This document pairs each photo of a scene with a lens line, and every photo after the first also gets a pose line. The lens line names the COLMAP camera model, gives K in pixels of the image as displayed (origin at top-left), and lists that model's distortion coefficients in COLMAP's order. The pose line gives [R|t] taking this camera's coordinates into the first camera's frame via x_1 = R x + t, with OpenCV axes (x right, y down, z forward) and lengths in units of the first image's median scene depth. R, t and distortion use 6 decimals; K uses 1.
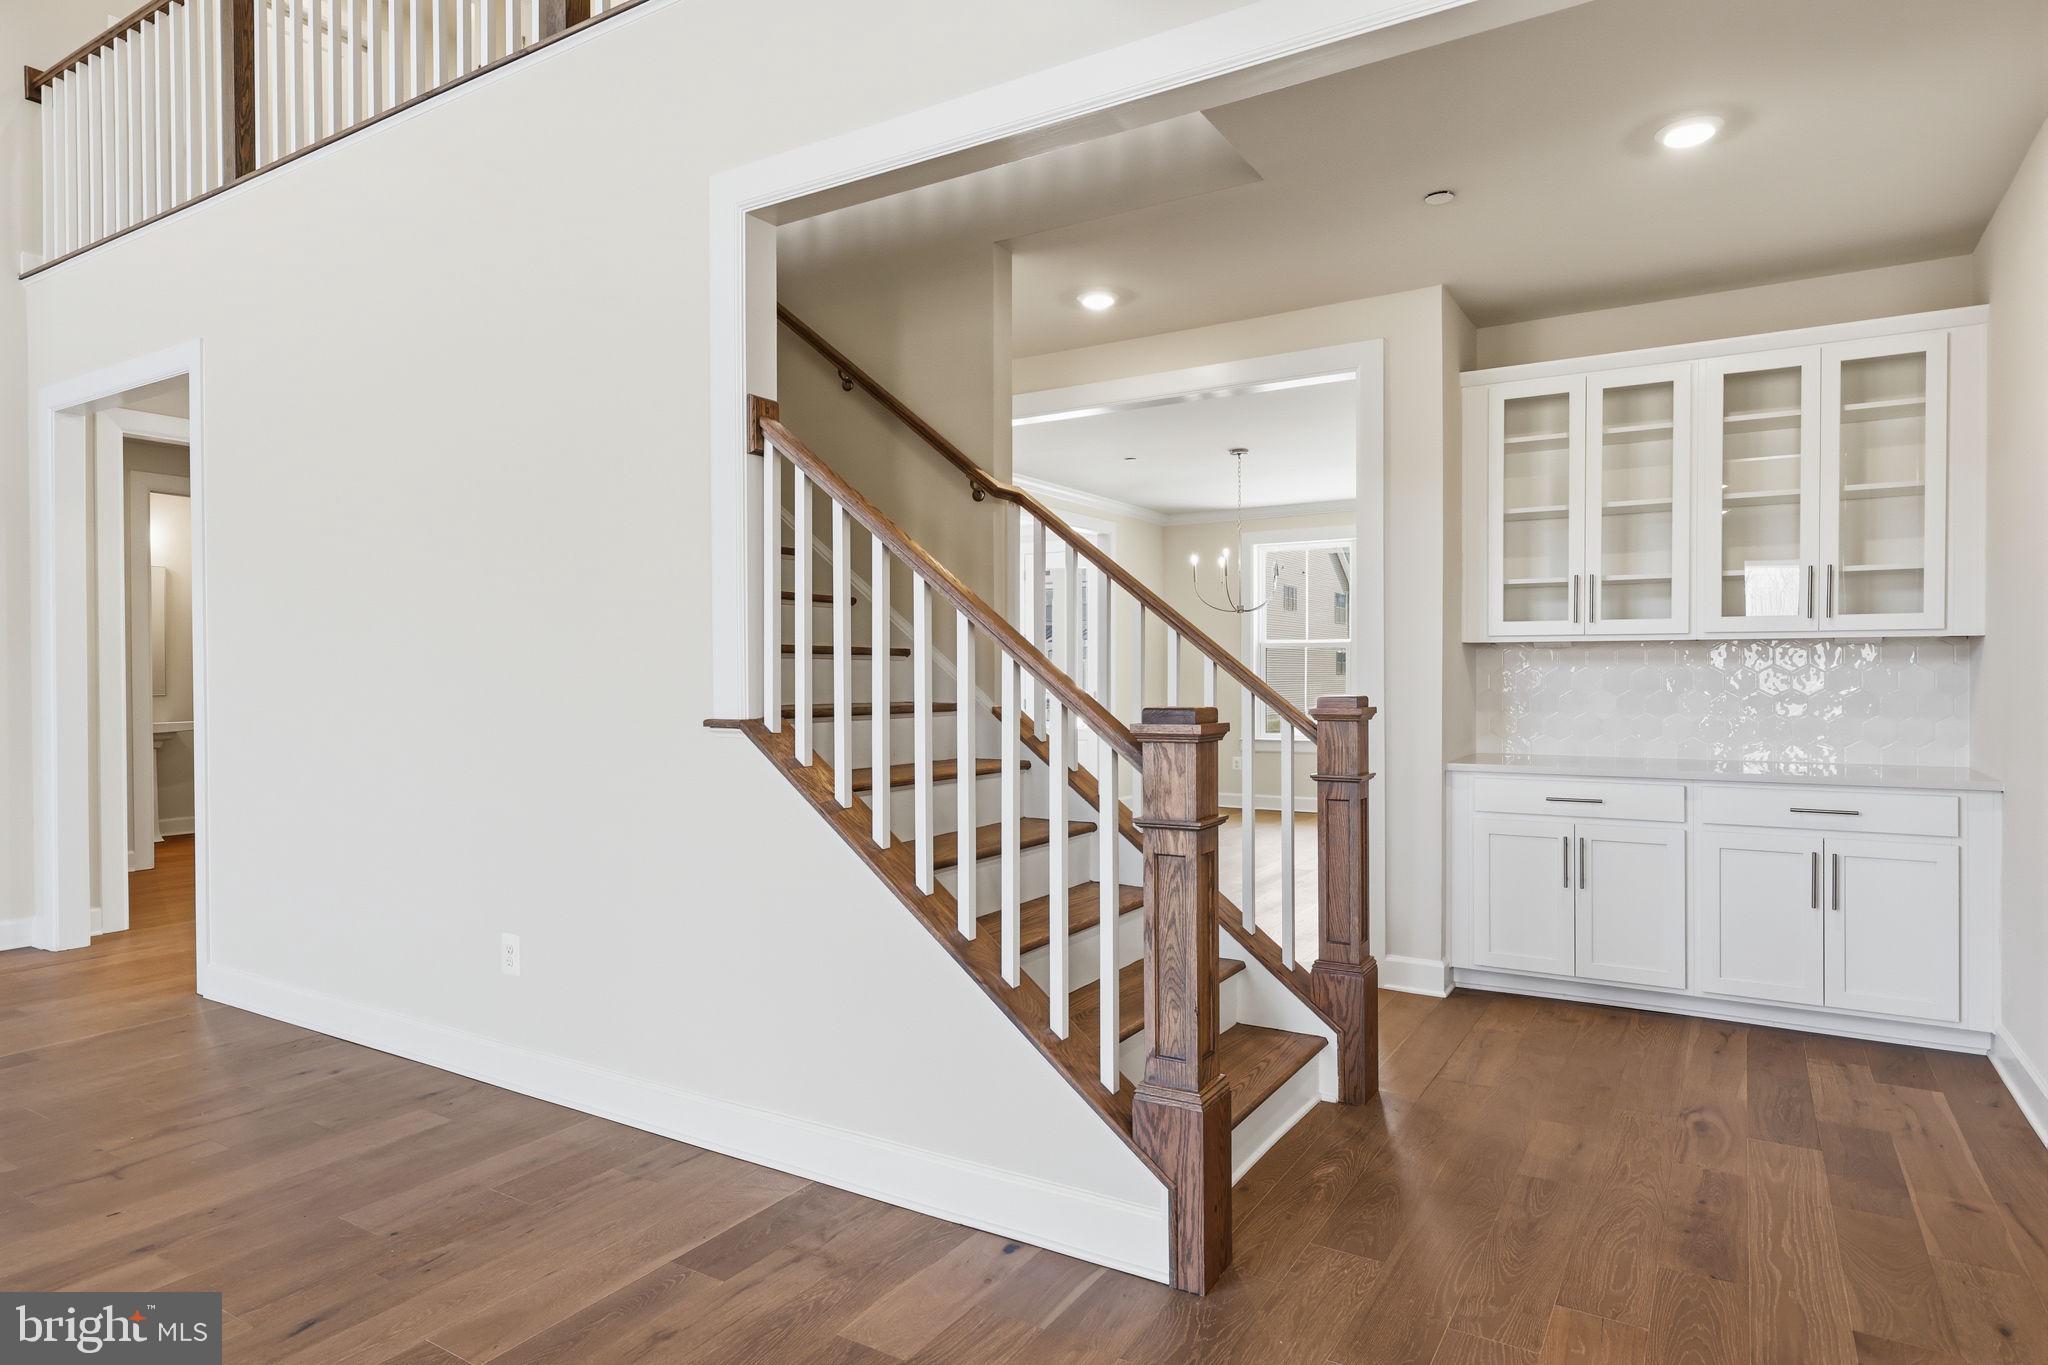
lens RADIAL K [[1165.0, 0, 1025.7], [0, 1165.0, 683.1], [0, 0, 1]] dist [0.000263, 0.001011]
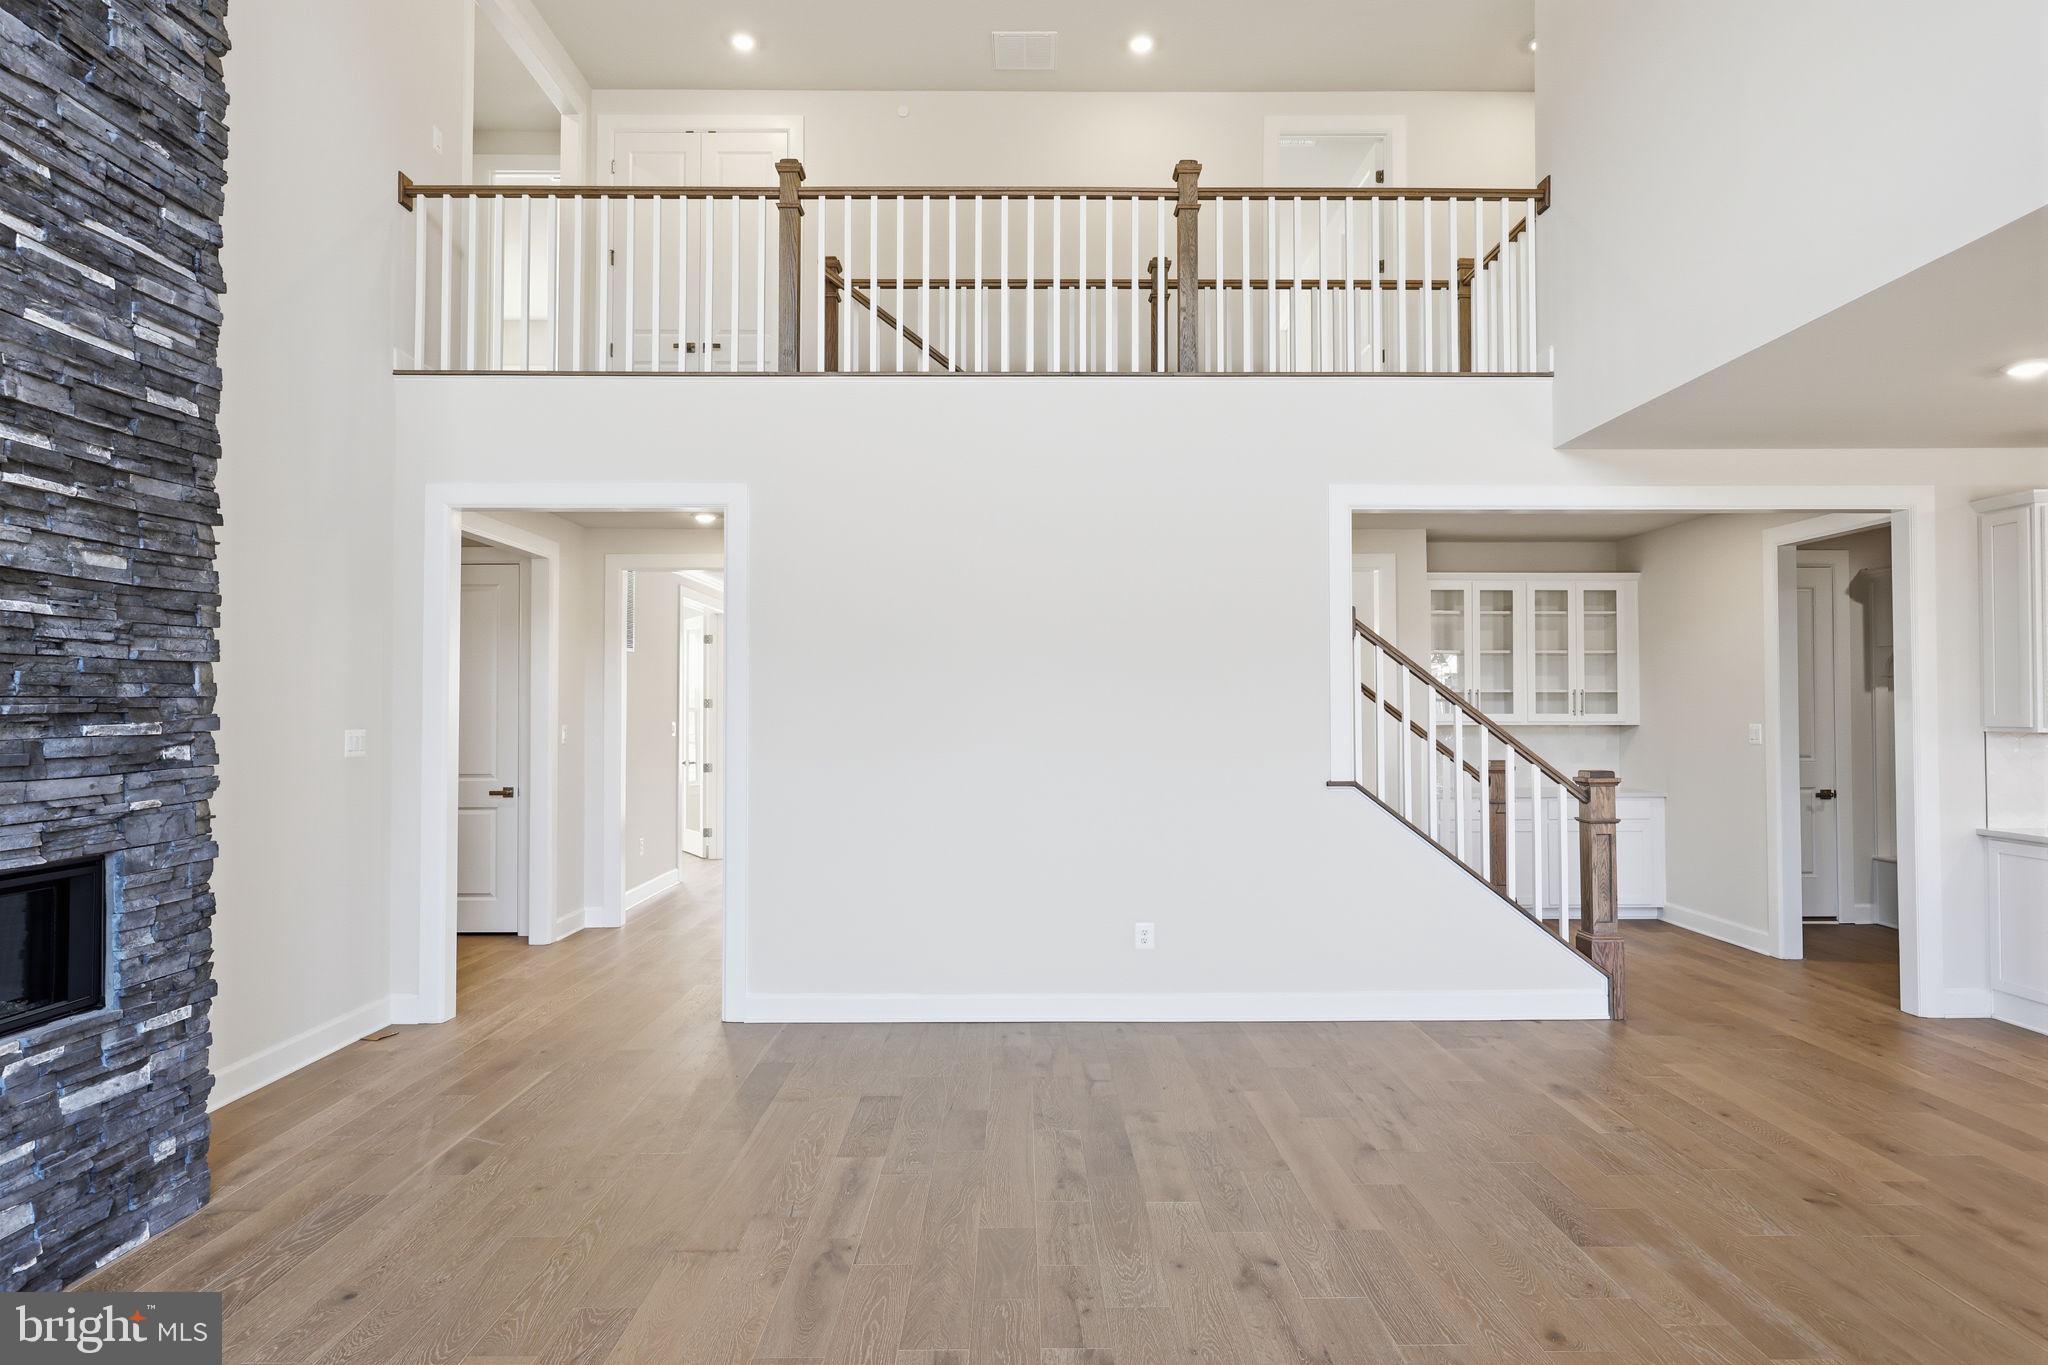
lens RADIAL K [[1165.0, 0, 1022.0], [0, 1165.0, 684.5], [0, 0, 1]] dist [0.000263, 0.001011]
pose [[0.848416, 0.015155, 0.529114, -1.657898], [0.002255, 0.999477, -0.032244, -0.063593], [-0.529326, 0.028550, 0.847938, -0.293686]]
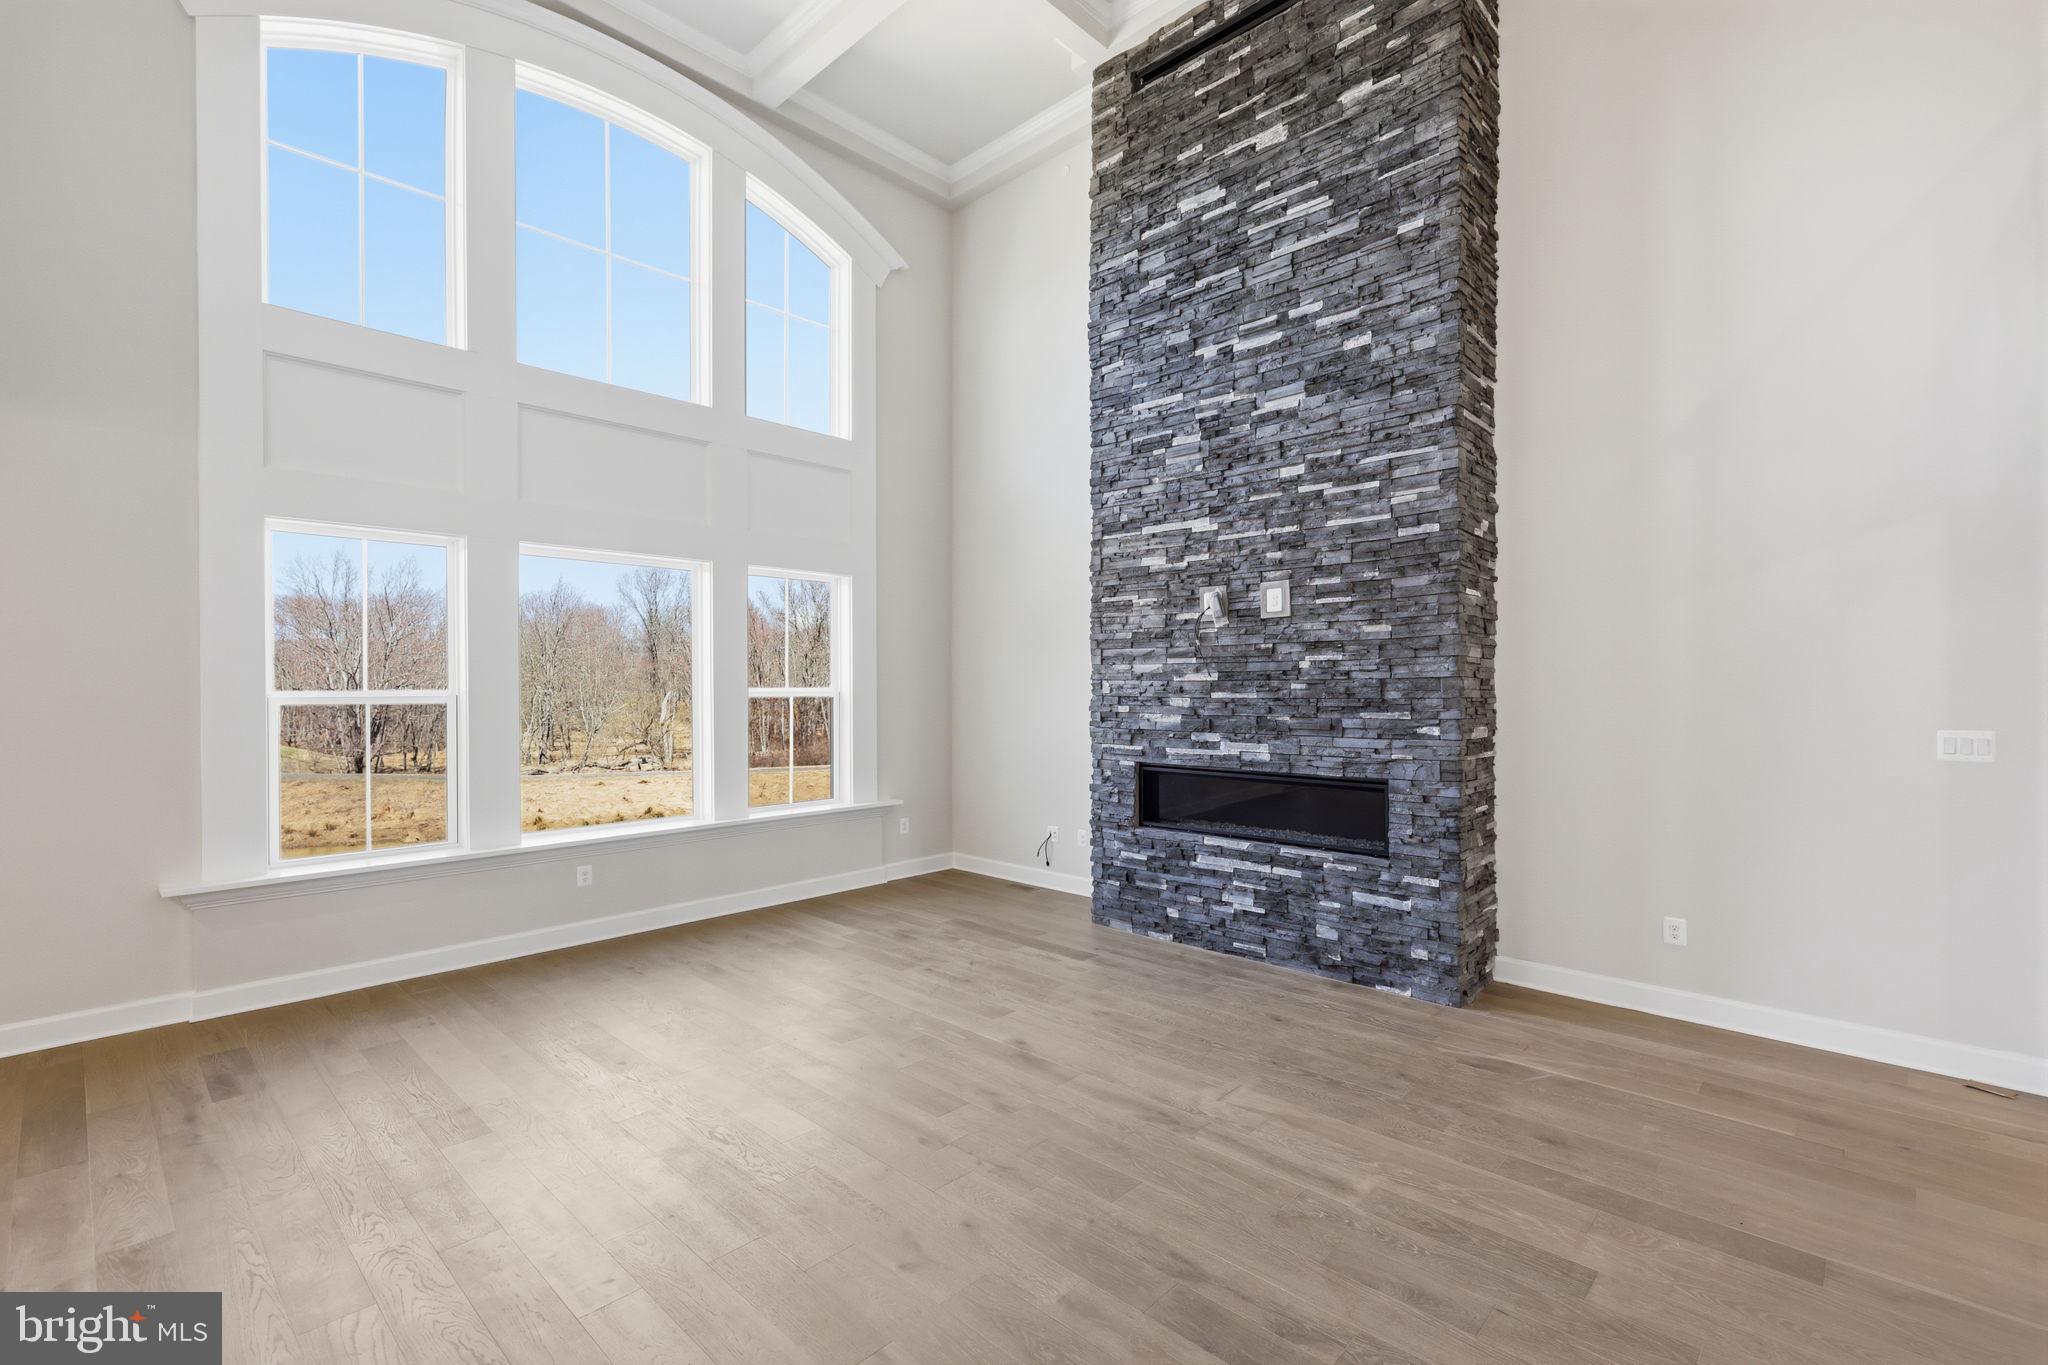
lens RADIAL K [[904.0, 0, 1032.3], [0, 904.0, 685.0], [0, 0, 1]] dist [0.001575, 0.000192]
pose [[-0.197747, 0.004208, -0.980244, -0.157346], [-0.003424, 0.999982, 0.004983, -0.116562], [0.980247, 0.004342, -0.197729, 0.736228]]
